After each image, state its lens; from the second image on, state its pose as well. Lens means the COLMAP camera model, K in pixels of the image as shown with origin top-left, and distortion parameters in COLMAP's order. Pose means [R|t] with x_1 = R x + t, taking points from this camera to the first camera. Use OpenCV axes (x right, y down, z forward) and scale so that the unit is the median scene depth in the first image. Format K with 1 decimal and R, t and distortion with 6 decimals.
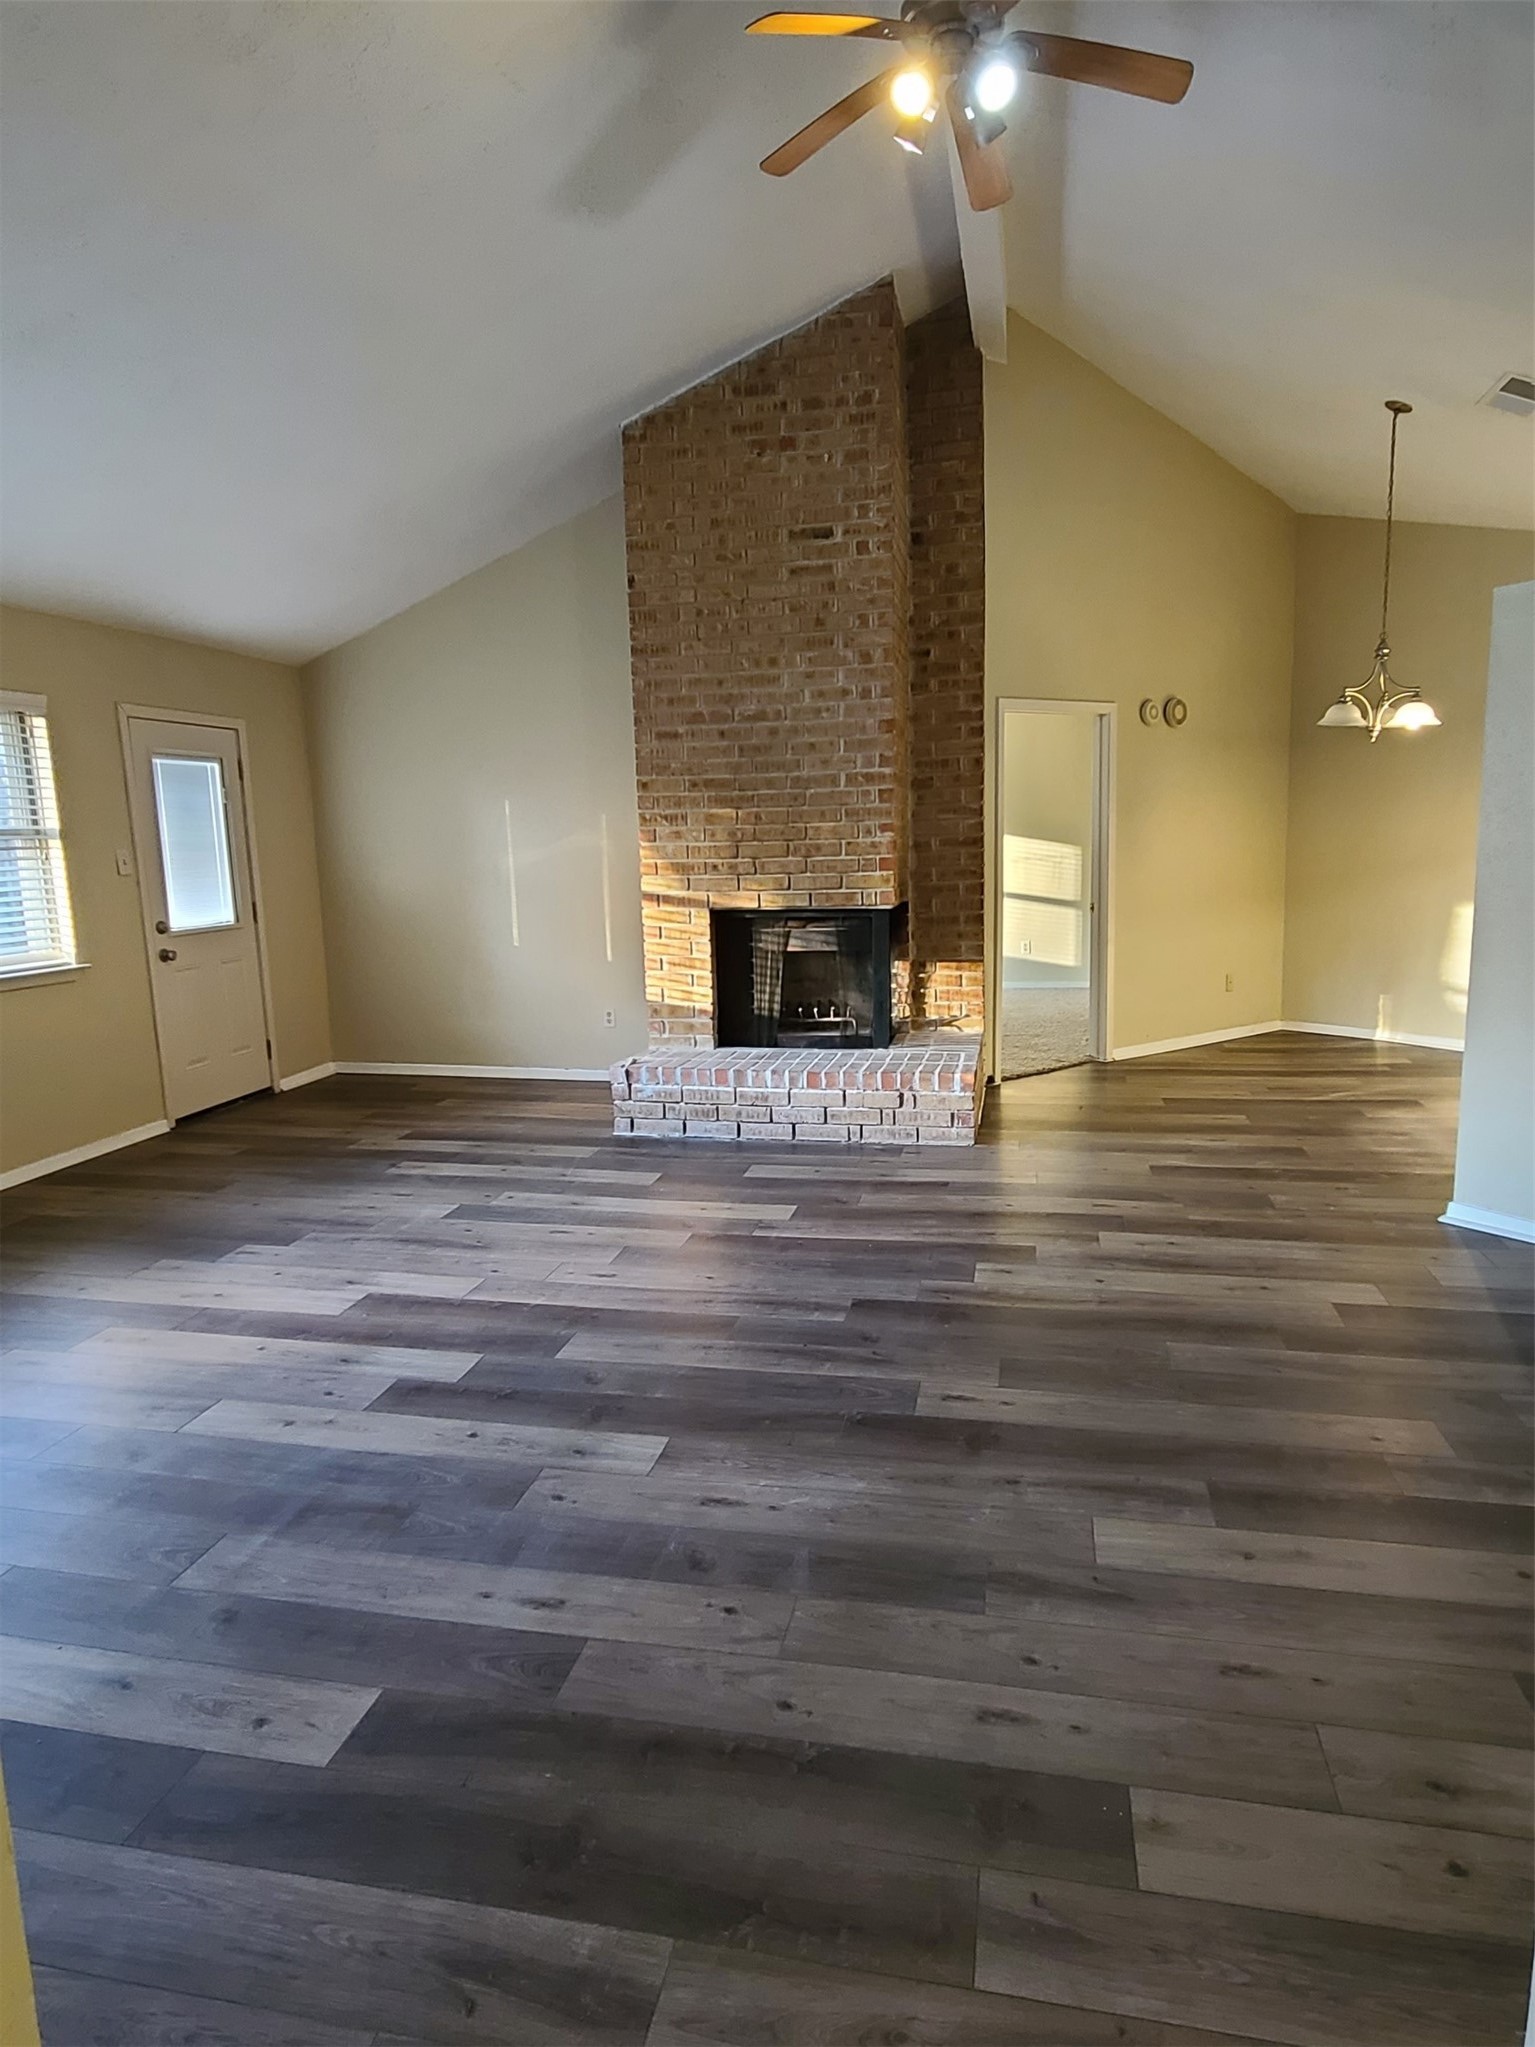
lens RADIAL K [[1179.3, 0, 790.2], [0, 1179.3, 1019.3], [0, 0, 1]] dist [-0.003574, -0.000948]
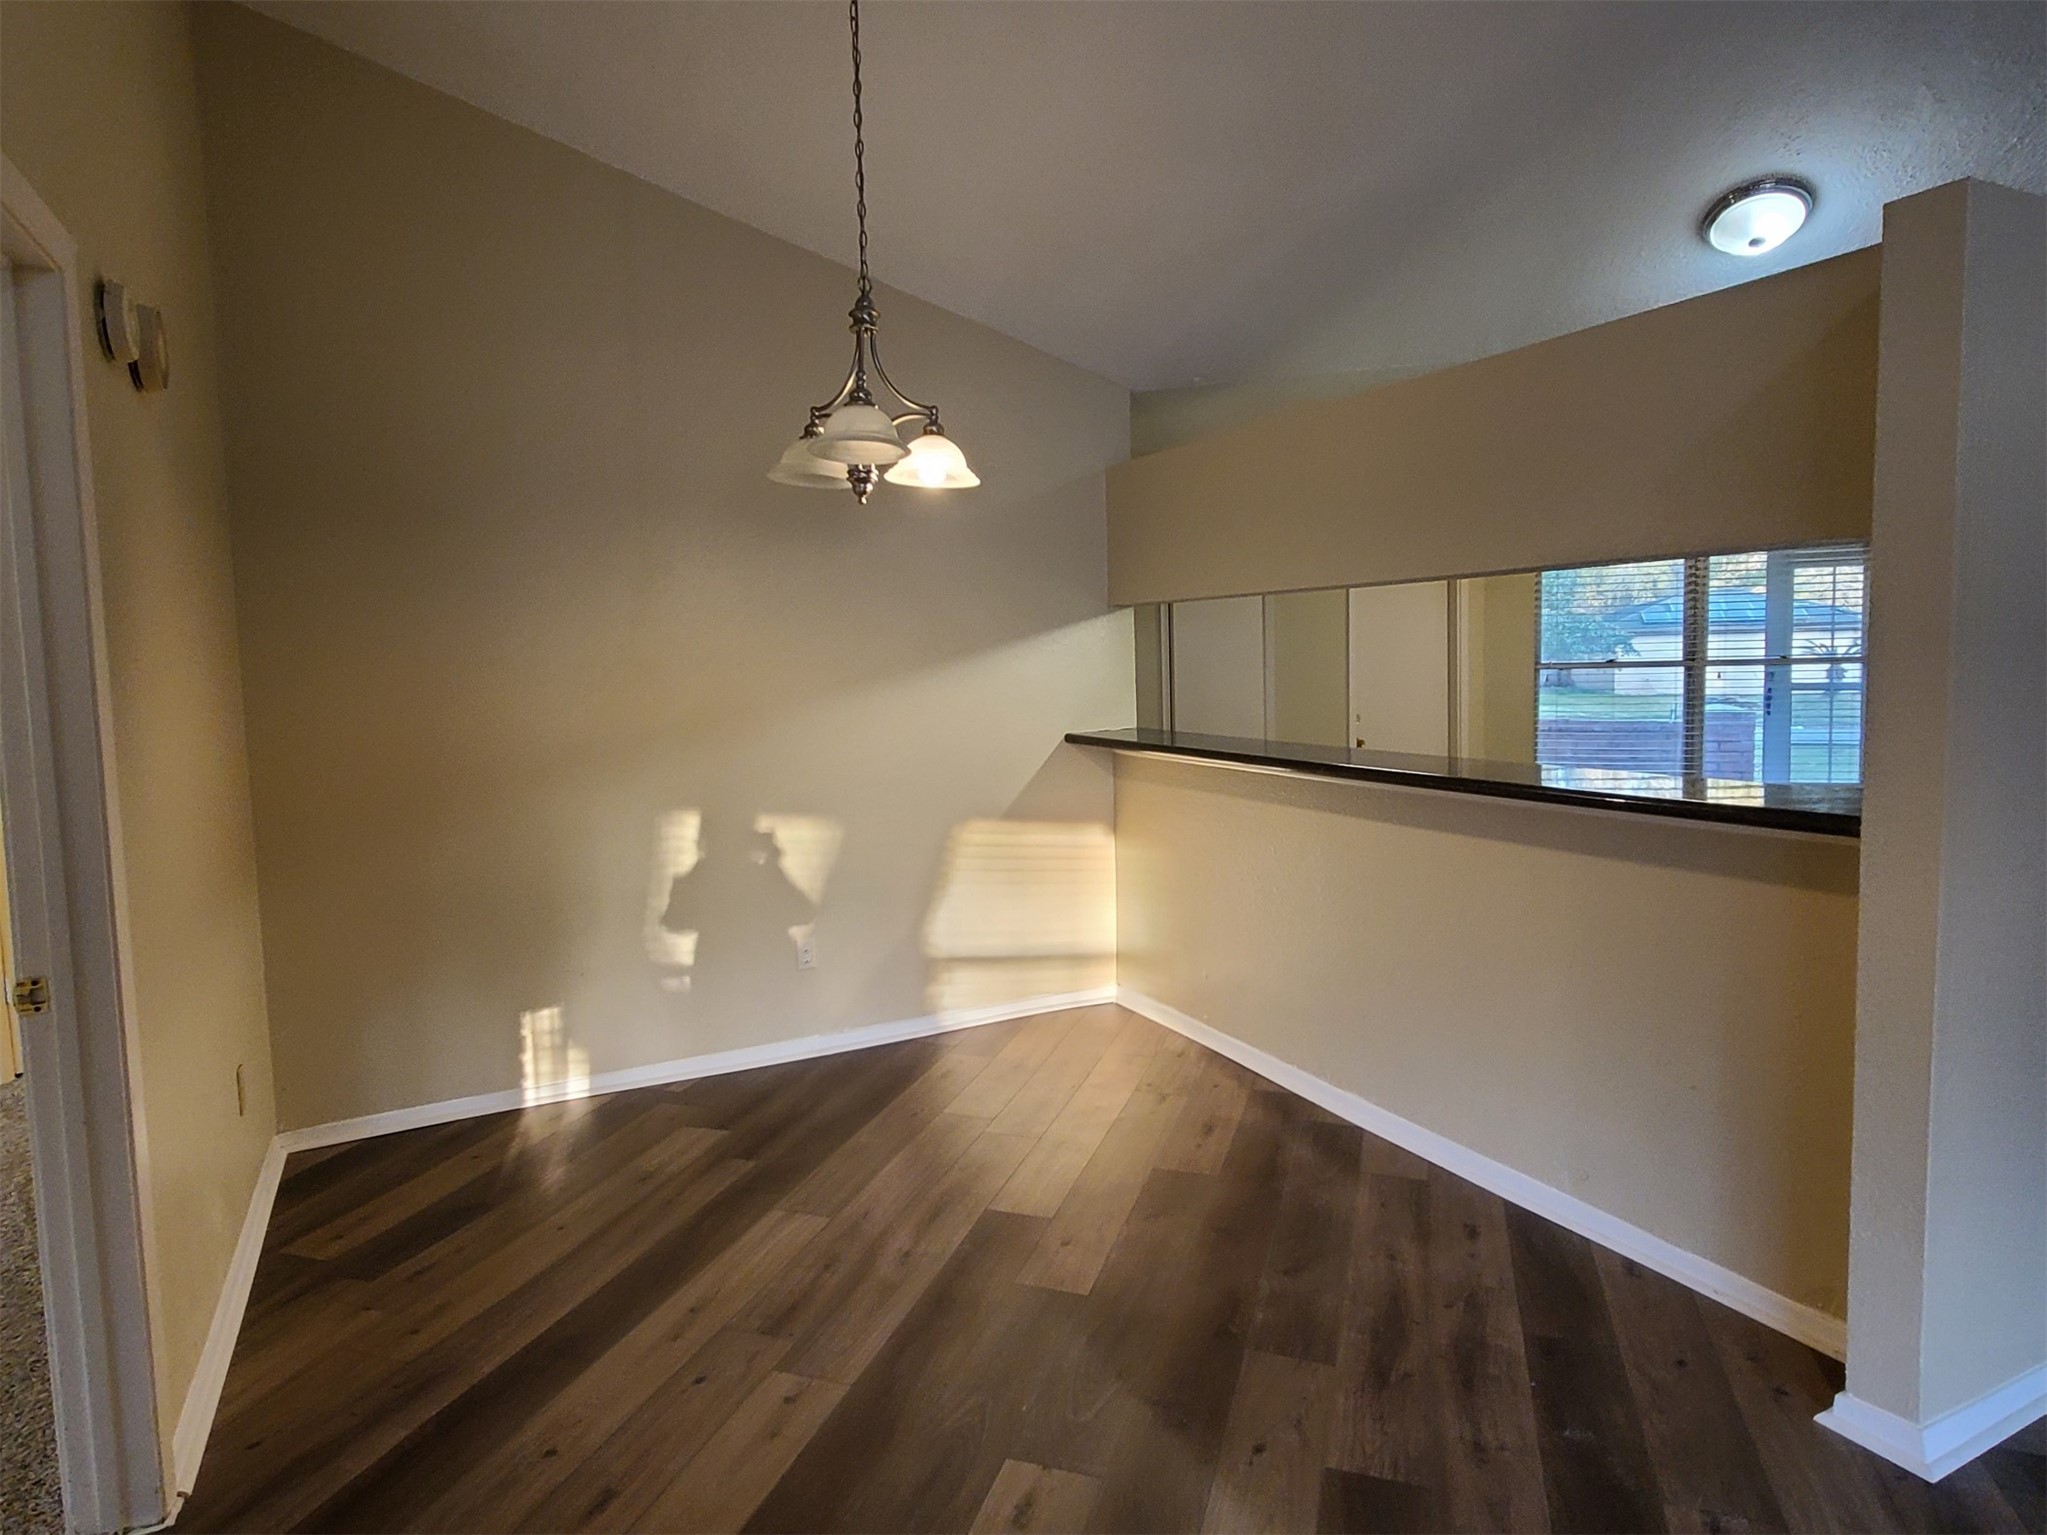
lens RADIAL K [[1179.3, 0, 1011.2], [0, 1179.3, 759.0], [0, 0, 1]] dist [-0.003574, -0.000948]
pose [[0.134057, -0.053265, 0.989541, 0.035831], [0.176636, 0.983848, 0.029029, -0.144554], [-0.975104, 0.170897, 0.141300, 0.927660]]
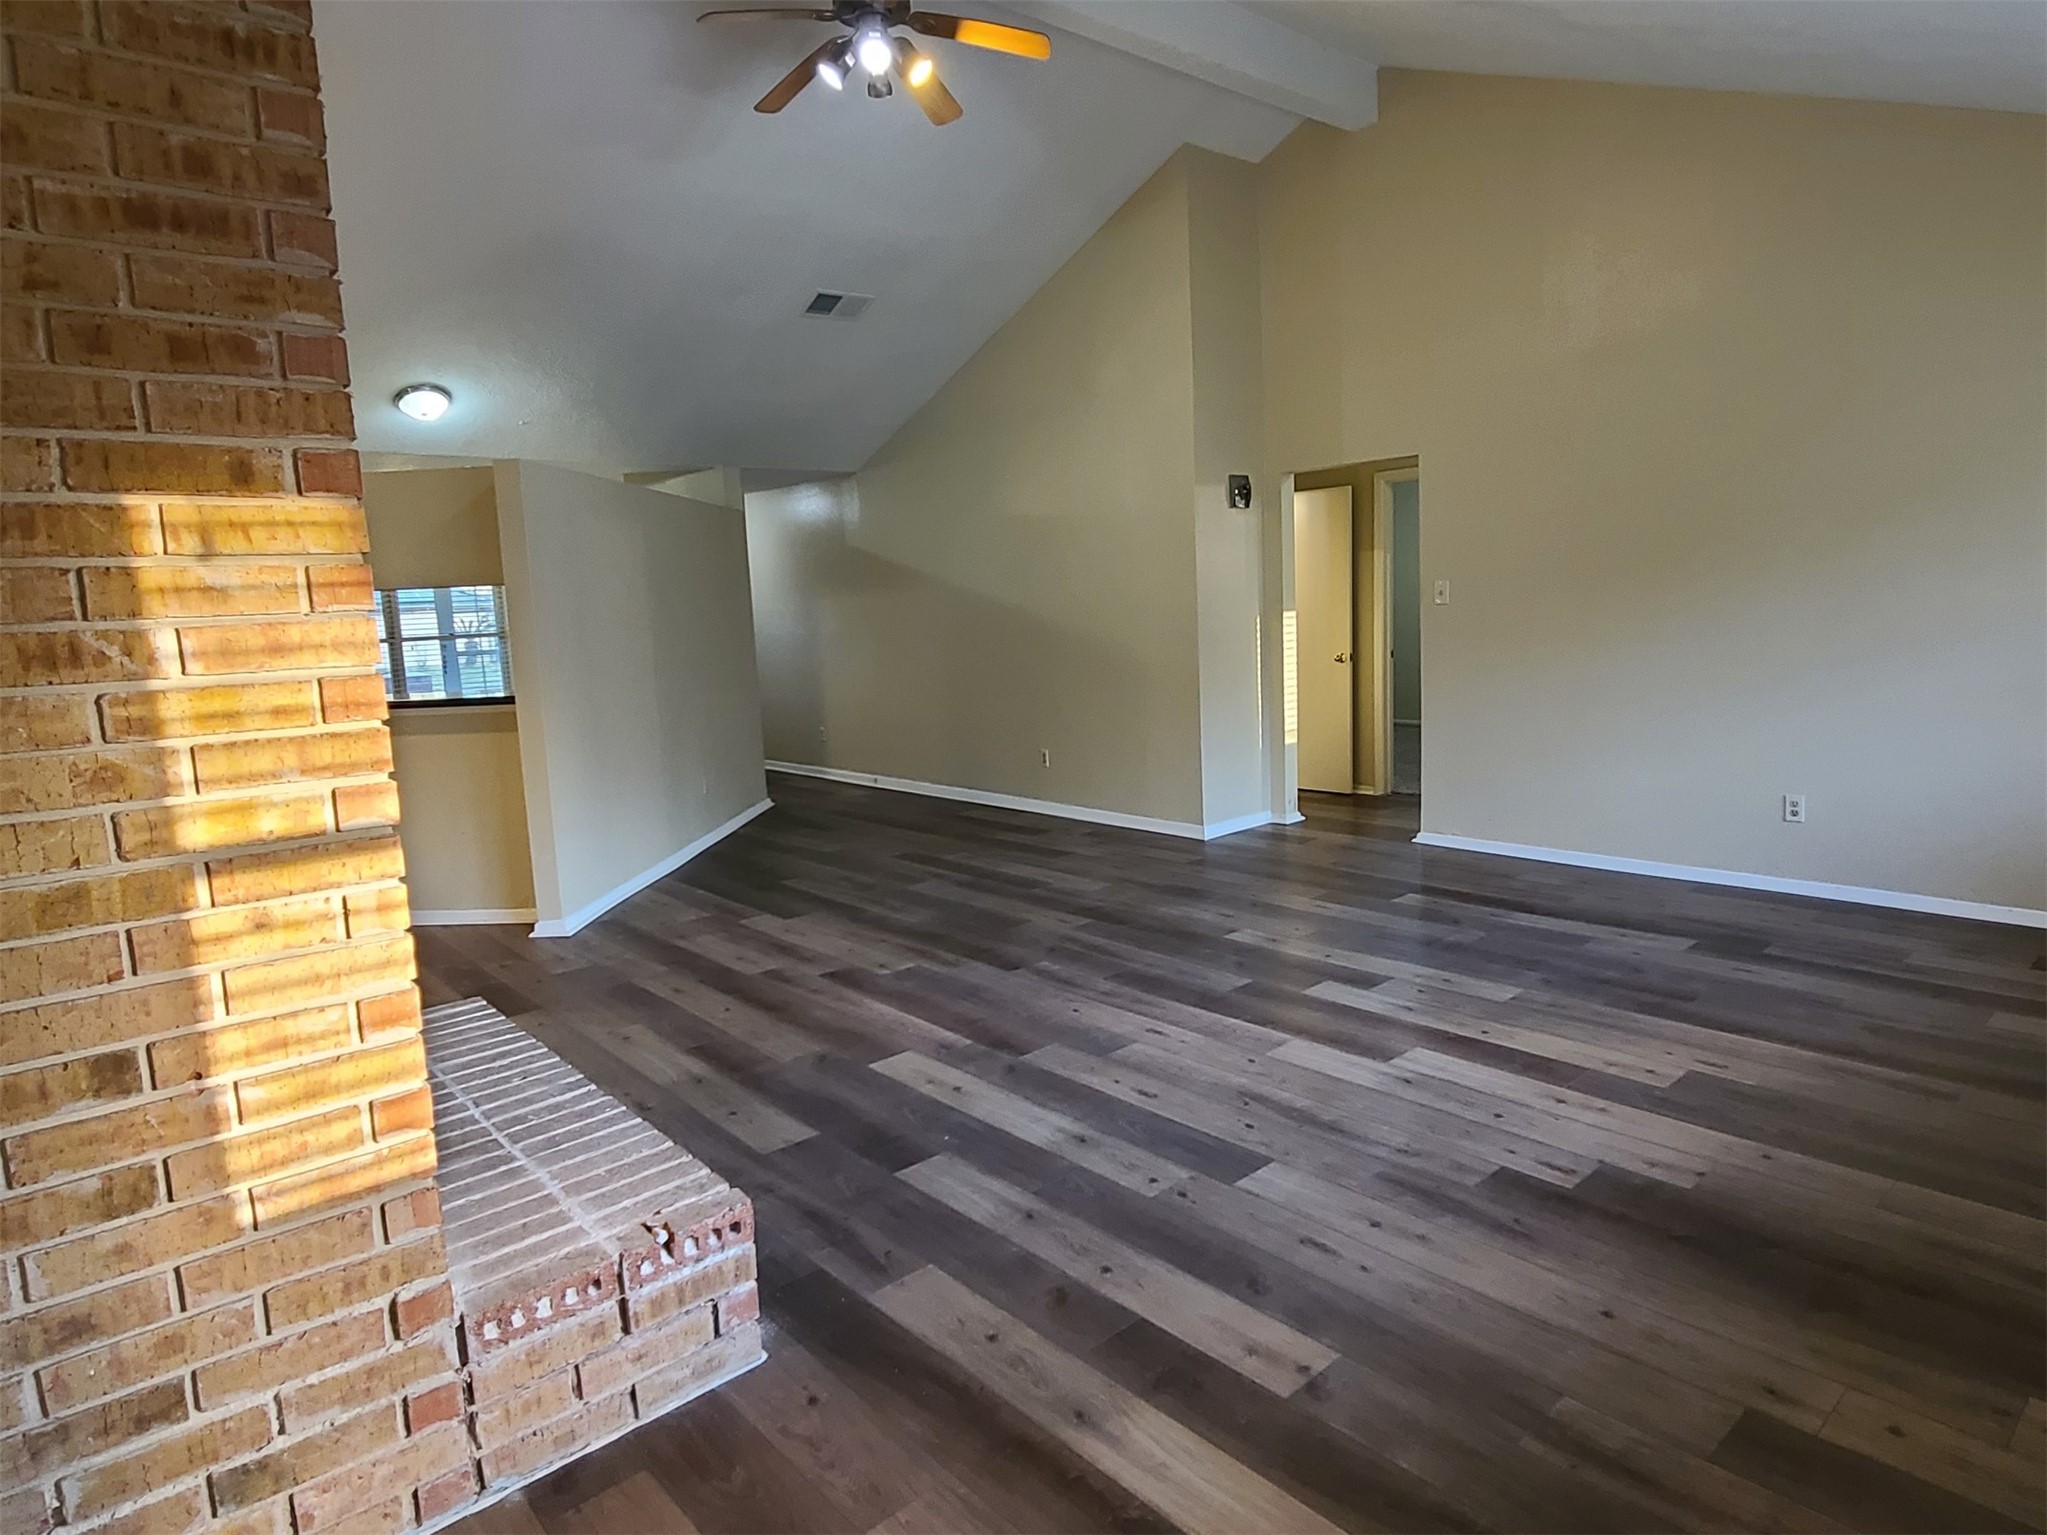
lens RADIAL K [[1179.3, 0, 1011.2], [0, 1179.3, 759.0], [0, 0, 1]] dist [-0.003574, -0.000948]
pose [[-0.785601, -0.020714, 0.618386, -0.465225], [0.163241, 0.957089, 0.239441, -0.182446], [-0.596811, 0.289051, -0.748509, 1.208643]]
